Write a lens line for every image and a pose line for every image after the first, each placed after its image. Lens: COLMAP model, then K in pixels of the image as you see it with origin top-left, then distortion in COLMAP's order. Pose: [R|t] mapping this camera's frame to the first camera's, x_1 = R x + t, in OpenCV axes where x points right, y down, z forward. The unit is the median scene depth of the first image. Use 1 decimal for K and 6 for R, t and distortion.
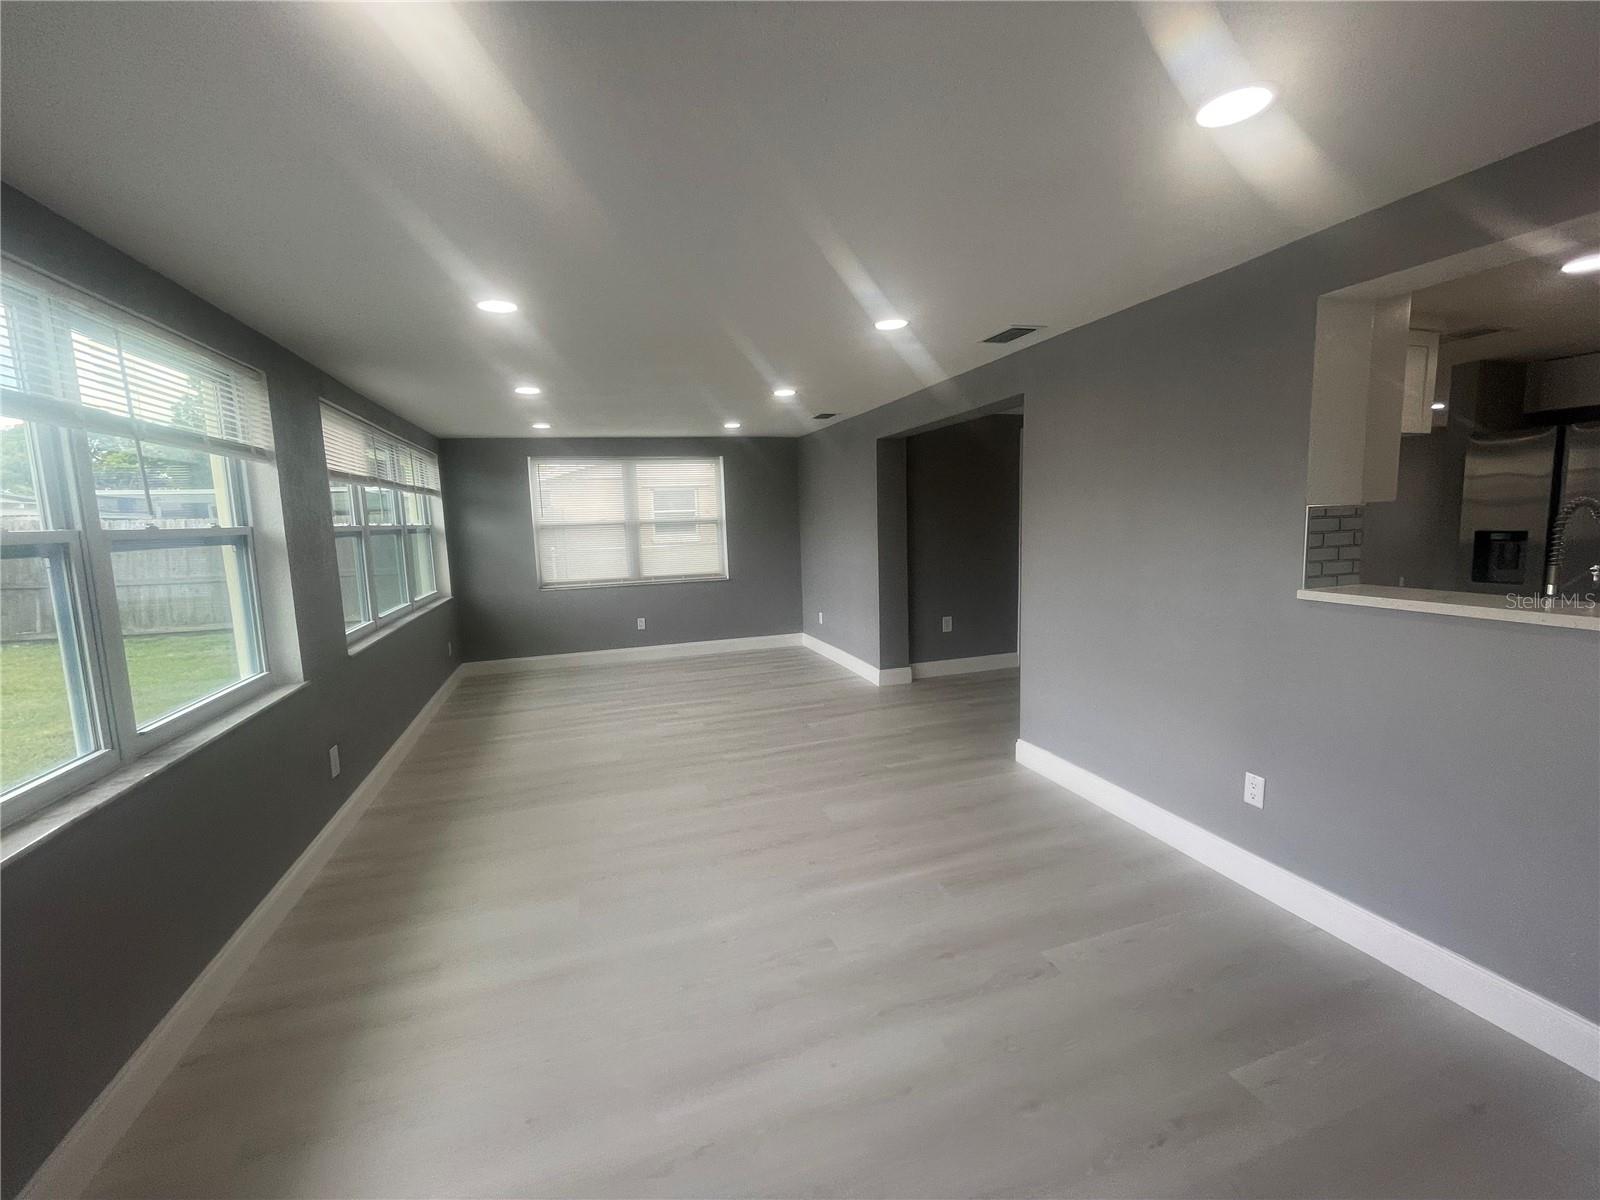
lens RADIAL K [[651.7, 0, 800.6], [0, 651.7, 595.1], [0, 0, 1]] dist [-0.000533, 0.000000]
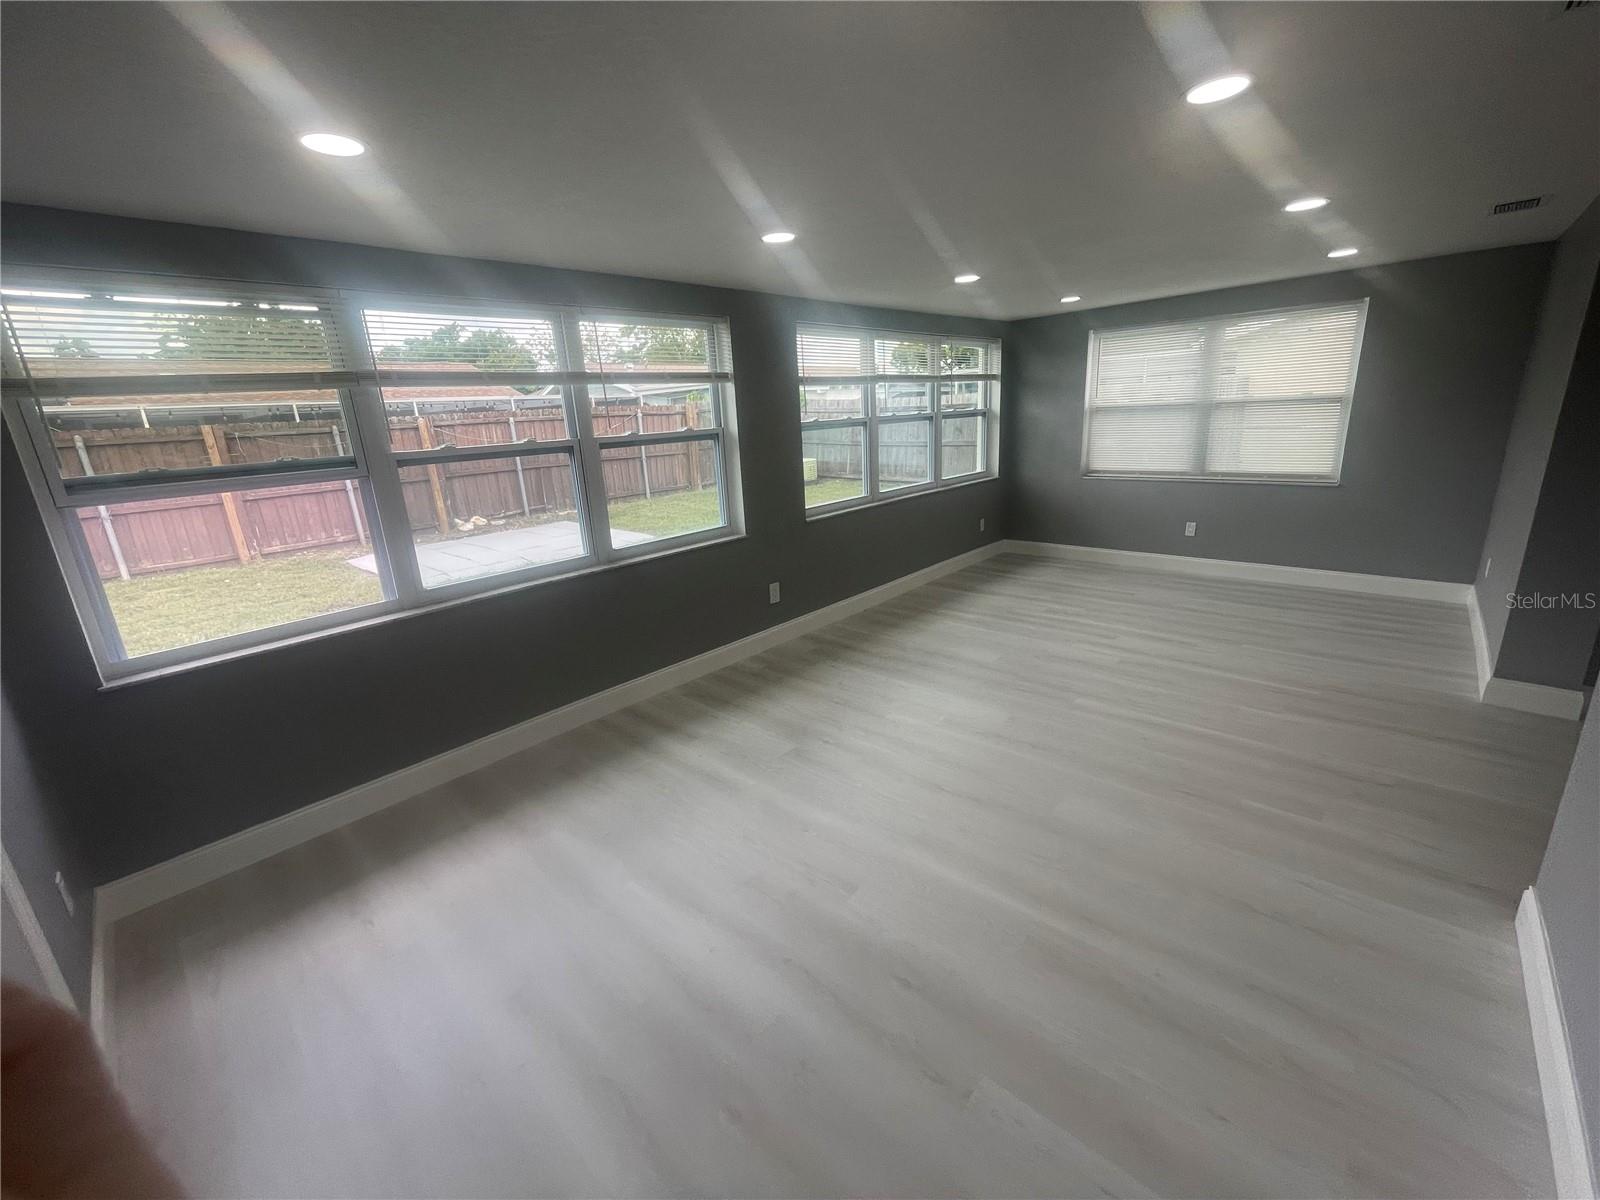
lens RADIAL K [[651.7, 0, 800.6], [0, 651.7, 595.1], [0, 0, 1]] dist [-0.000533, 0.000000]
pose [[0.476715, 0.243978, -0.844522, 0.355615], [-0.067003, 0.968003, 0.241829, -0.061900], [0.876501, -0.058698, 0.477809, 0.240467]]
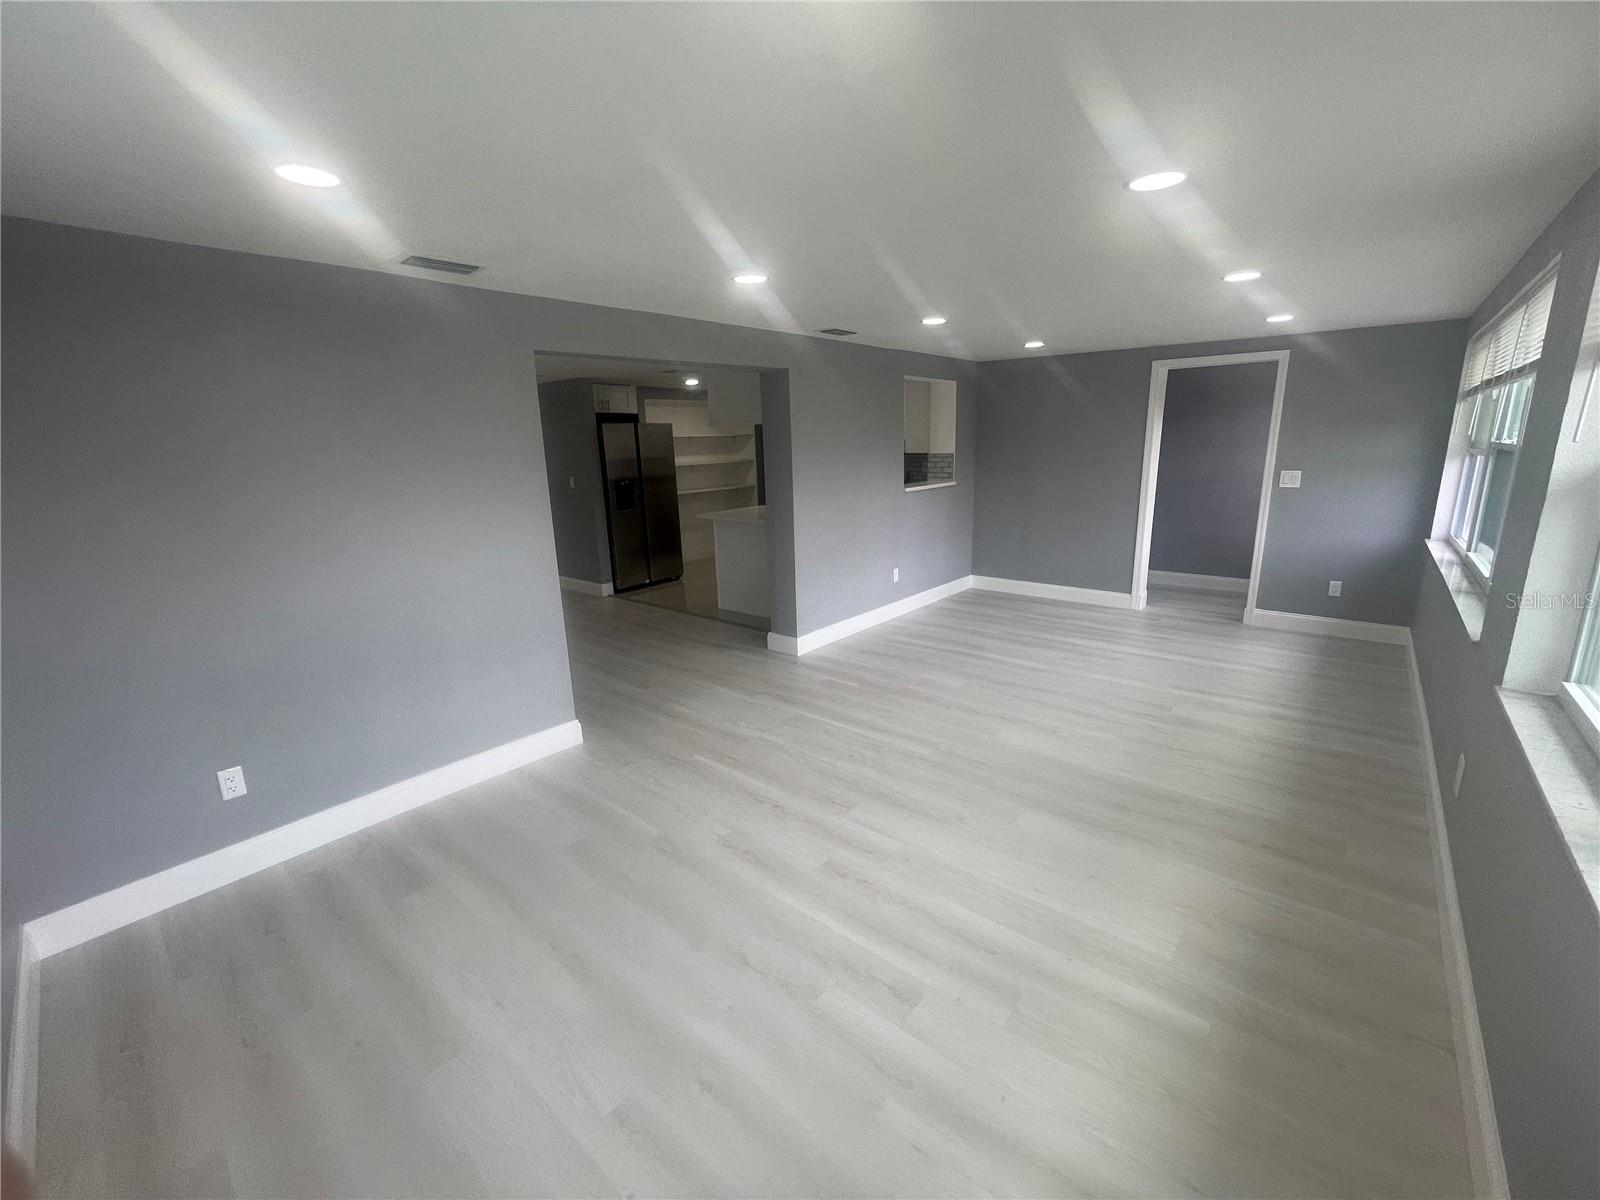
lens RADIAL K [[651.7, 0, 800.6], [0, 651.7, 595.1], [0, 0, 1]] dist [-0.000533, 0.000000]
pose [[-0.509375, -0.154318, 0.846595, -0.625703], [0.148983, 0.953120, 0.263375, -0.167848], [-0.847550, 0.260285, -0.462505, 1.296600]]
